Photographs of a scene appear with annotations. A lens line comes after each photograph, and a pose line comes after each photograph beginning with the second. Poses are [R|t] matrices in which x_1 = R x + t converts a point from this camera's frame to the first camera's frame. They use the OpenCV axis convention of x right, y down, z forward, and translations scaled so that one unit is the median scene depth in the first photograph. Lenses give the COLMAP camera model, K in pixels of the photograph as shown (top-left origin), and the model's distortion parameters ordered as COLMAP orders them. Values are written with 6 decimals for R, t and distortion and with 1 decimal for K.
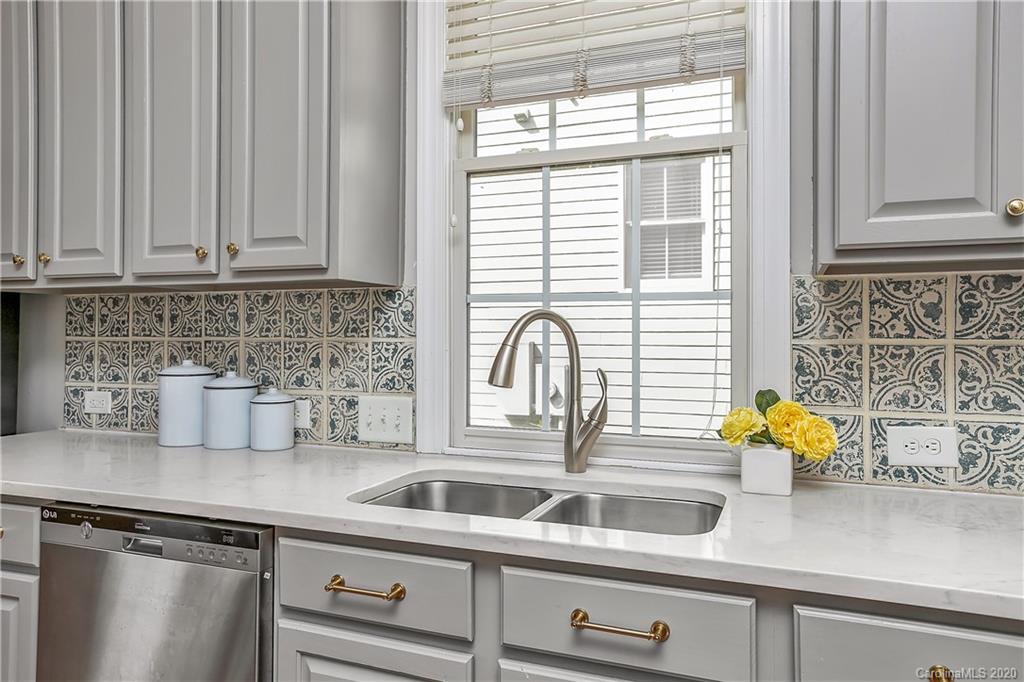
lens RADIAL K [[711.1, 0, 512.0], [0, 711.1, 341.0], [0, 0, 1]] dist [-0.011486, -0.002942]
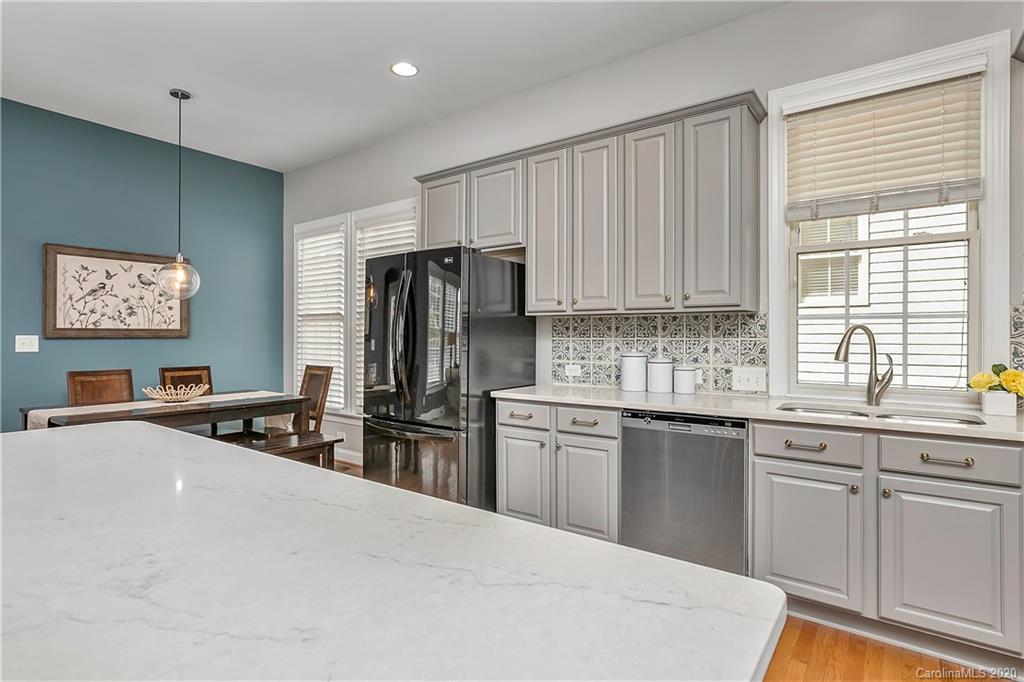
lens RADIAL K [[528.4, 0, 512.0], [0, 528.4, 341.0], [0, 0, 1]] dist [-0.002468, 0.000800]
pose [[0.966576, 0.001218, -0.256378, -0.434443], [-0.001425, 0.999999, -0.000624, 0.005495], [0.256377, 0.000968, 0.966576, -0.581951]]
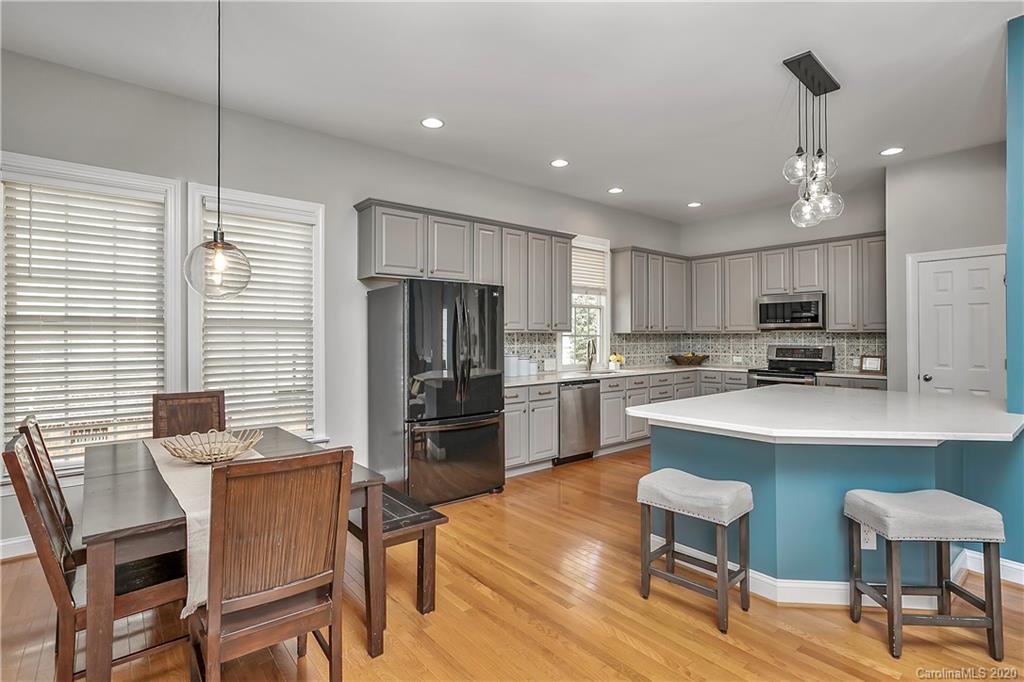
lens RADIAL K [[500.7, 0, 512.0], [0, 500.7, 341.0], [0, 0, 1]] dist [-0.001904, -0.000260]
pose [[0.483449, -0.011715, 0.875294, -2.794935], [0.011391, 0.999910, 0.007091, -0.049975], [-0.875299, 0.006542, 0.483539, -0.207348]]
